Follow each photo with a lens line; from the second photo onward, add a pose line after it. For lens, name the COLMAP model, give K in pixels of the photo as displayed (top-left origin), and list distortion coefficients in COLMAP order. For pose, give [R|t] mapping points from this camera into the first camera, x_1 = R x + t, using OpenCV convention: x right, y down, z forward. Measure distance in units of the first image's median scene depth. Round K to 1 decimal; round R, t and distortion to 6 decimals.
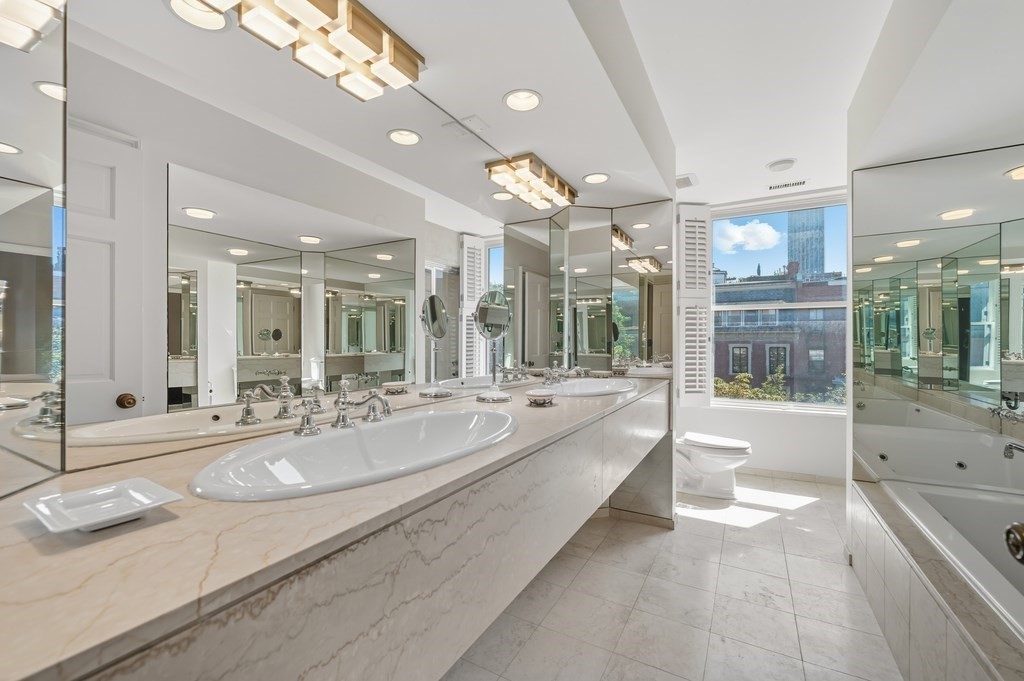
lens RADIAL K [[424.3, 0, 510.9], [0, 424.3, 342.2], [0, 0, 1]] dist [-0.000275, -0.000019]
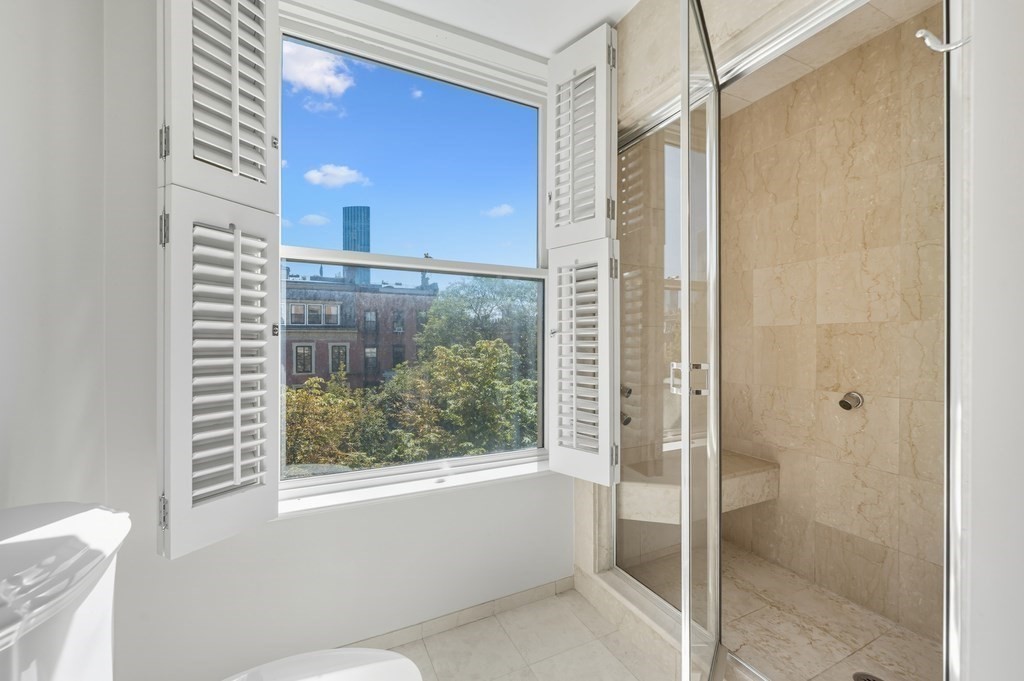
lens RADIAL K [[424.1, 0, 511.8], [0, 424.1, 340.7], [0, 0, 1]] dist [0.012615, 0.000739]
pose [[0.579501, -0.000152, 0.814972, 0.086018], [0.001291, 0.999999, -0.000732, 0.000799], [-0.814971, 0.001476, 0.579500, 0.185956]]
